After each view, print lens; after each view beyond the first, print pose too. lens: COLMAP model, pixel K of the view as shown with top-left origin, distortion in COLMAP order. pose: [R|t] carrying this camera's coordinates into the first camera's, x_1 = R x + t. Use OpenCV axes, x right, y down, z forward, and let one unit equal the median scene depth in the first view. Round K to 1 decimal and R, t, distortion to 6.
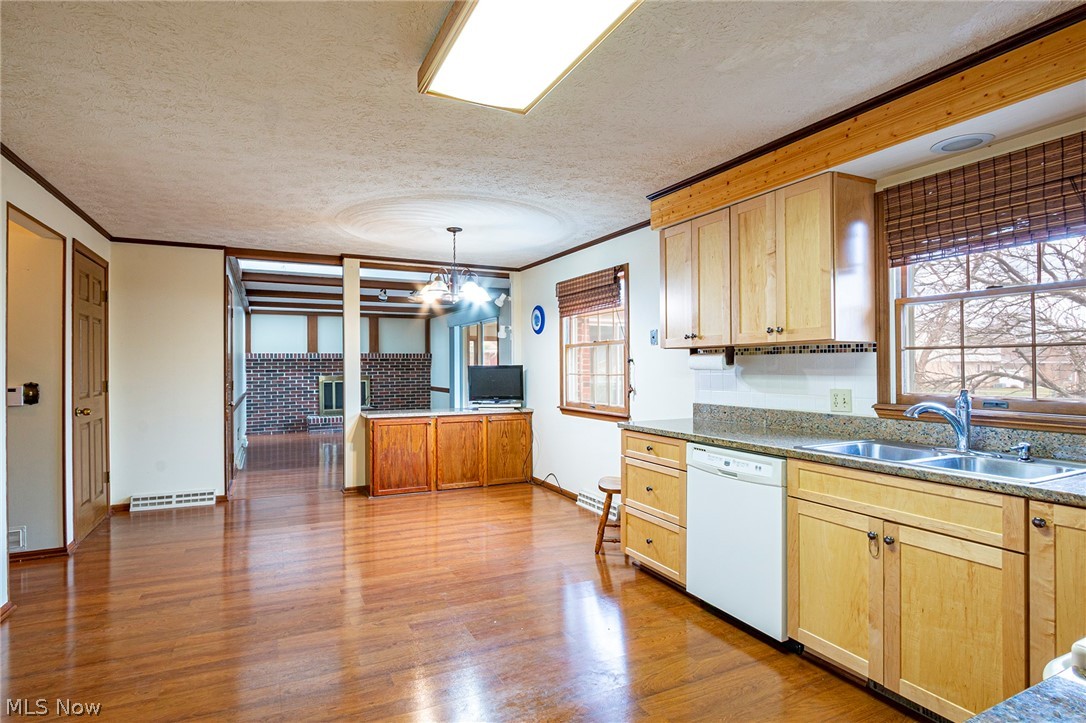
lens RADIAL K [[570.1, 0, 543.0], [0, 570.1, 368.9], [0, 0, 1]] dist [-0.019189, -0.000394]
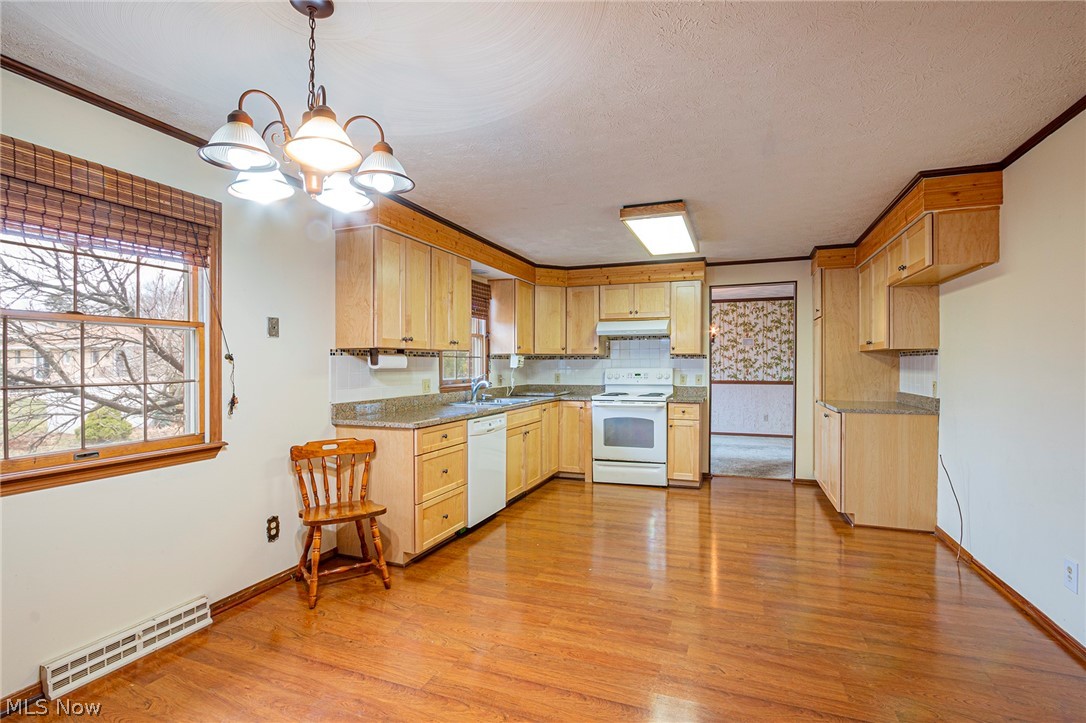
lens RADIAL K [[515.4, 0, 539.3], [0, 515.4, 360.6], [0, 0, 1]] dist [-0.027073, -0.000016]
pose [[-0.675839, 0.007704, 0.737009, -0.765218], [0.007374, 0.999966, -0.003691, -0.009520], [-0.737013, 0.002940, -0.675873, 1.675089]]
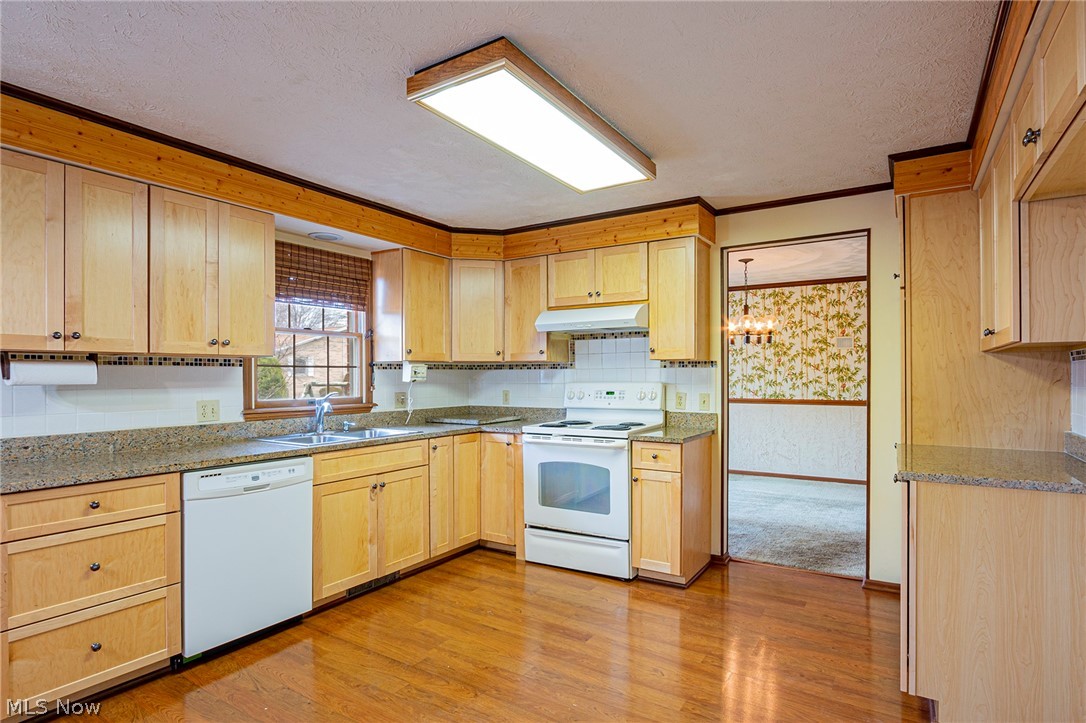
lens RADIAL K [[570.1, 0, 543.0], [0, 570.1, 368.9], [0, 0, 1]] dist [-0.019189, -0.000394]
pose [[-0.515673, 0.013188, 0.856684, -0.680182], [0.009254, 0.999909, -0.009823, -0.006693], [-0.856735, 0.002862, -0.515748, 0.953158]]
